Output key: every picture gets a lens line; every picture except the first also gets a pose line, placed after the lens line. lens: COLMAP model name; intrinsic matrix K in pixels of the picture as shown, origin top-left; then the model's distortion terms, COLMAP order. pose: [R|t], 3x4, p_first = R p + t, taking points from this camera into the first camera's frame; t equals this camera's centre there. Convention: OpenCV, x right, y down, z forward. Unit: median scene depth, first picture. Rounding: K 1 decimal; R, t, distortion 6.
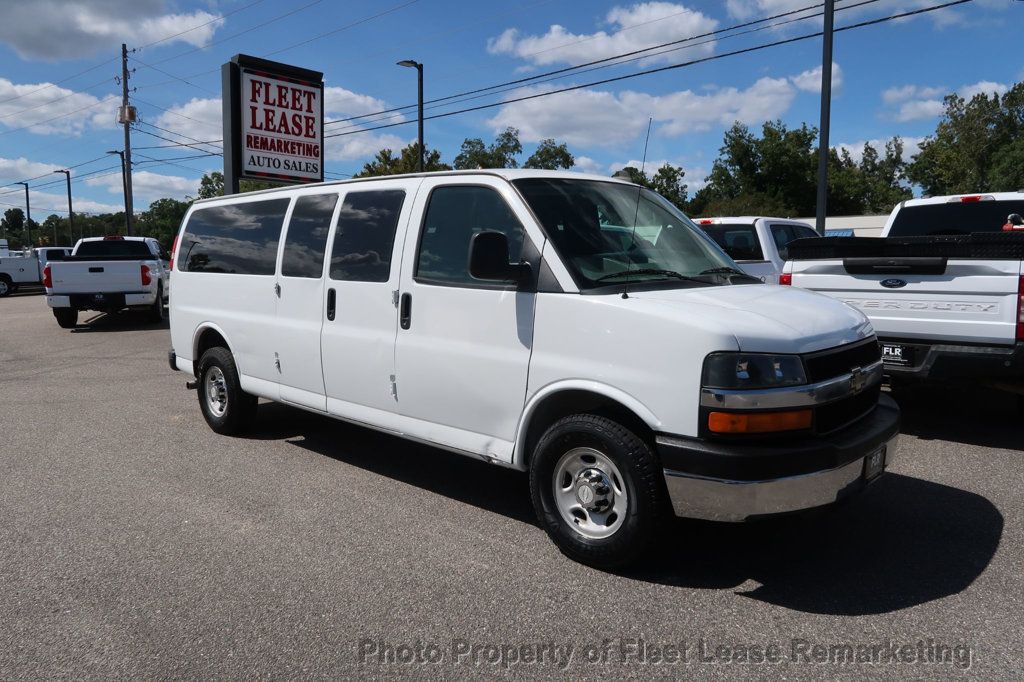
lens RADIAL K [[709.5, 0, 512.3], [0, 709.5, 347.7], [0, 0, 1]] dist [-0.030915, 0.015210]
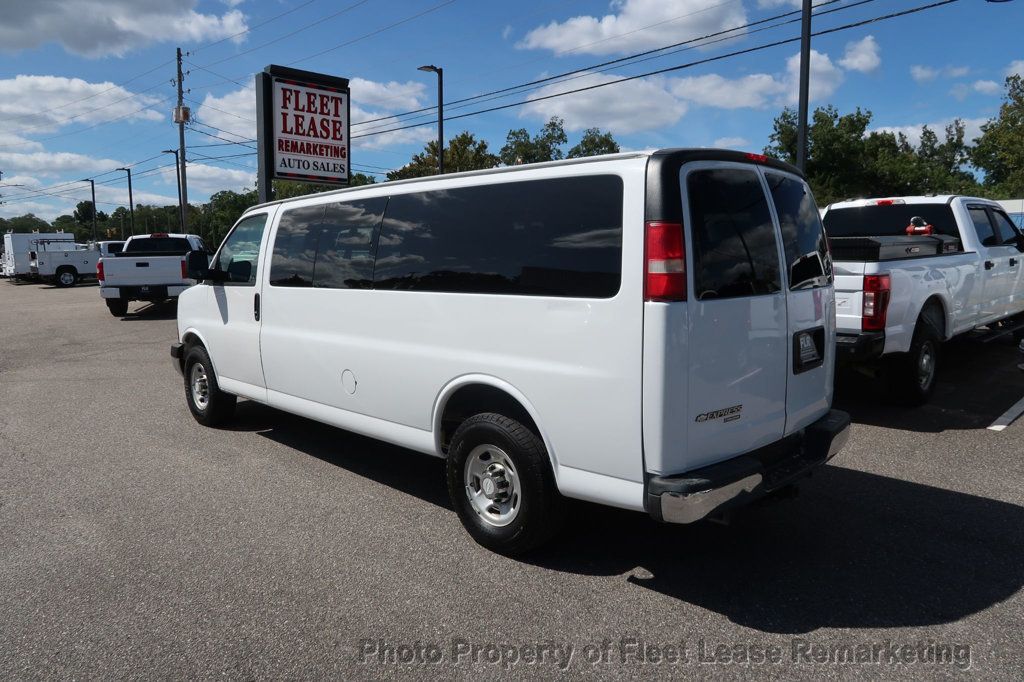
lens RADIAL K [[709.5, 0, 511.5], [0, 709.5, 345.9], [0, 0, 1]] dist [-0.030915, 0.015210]
pose [[0.997313, 0.005778, -0.073029, 0.055780], [-0.004811, 0.999898, 0.013411, 0.000416], [0.073100, -0.013023, 0.997240, -0.055030]]
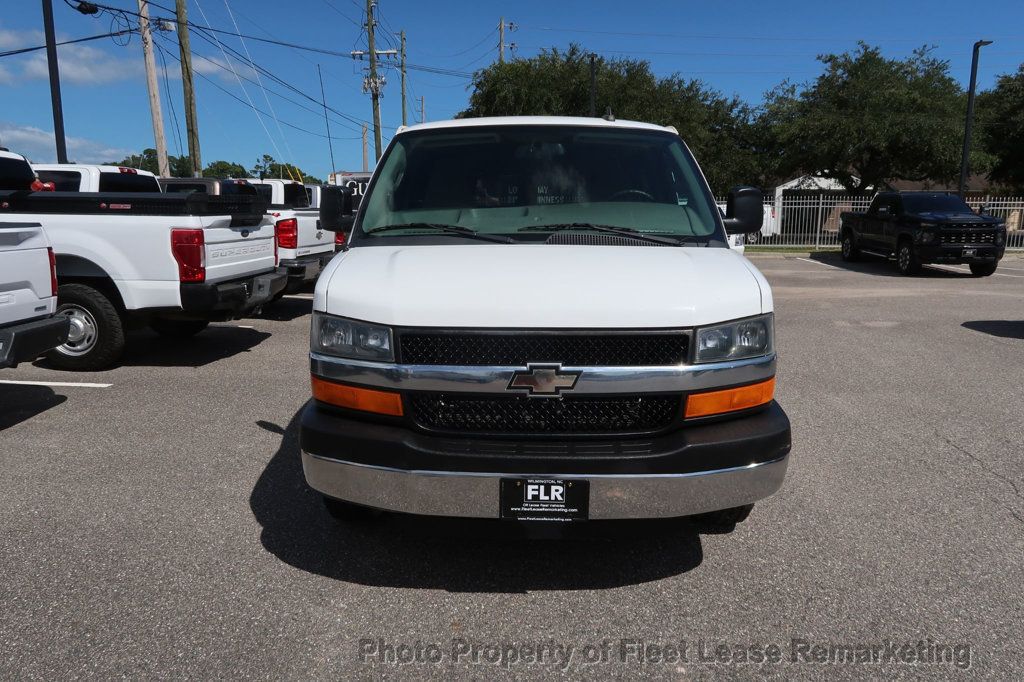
lens RADIAL K [[709.5, 0, 509.3], [0, 709.5, 338.9], [0, 0, 1]] dist [-0.030915, 0.015210]
pose [[-0.635484, -0.129793, 0.761127, -0.206359], [0.100021, 0.963625, 0.247835, -0.048849], [-0.765608, 0.233624, -0.599386, 0.399780]]
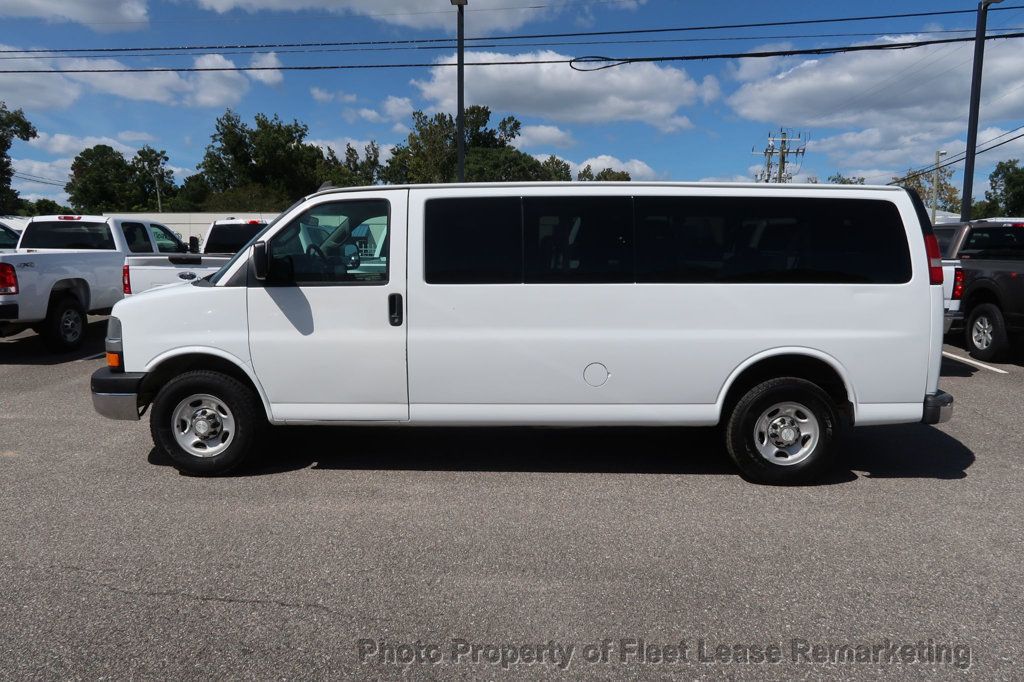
lens RADIAL K [[709.5, 0, 513.3], [0, 709.5, 346.1], [0, 0, 1]] dist [-0.030915, 0.015210]
pose [[0.763786, -0.074150, 0.641197, -0.184224], [0.067178, 0.997117, 0.035288, -0.004279], [-0.641965, 0.016122, 0.766565, 0.007267]]
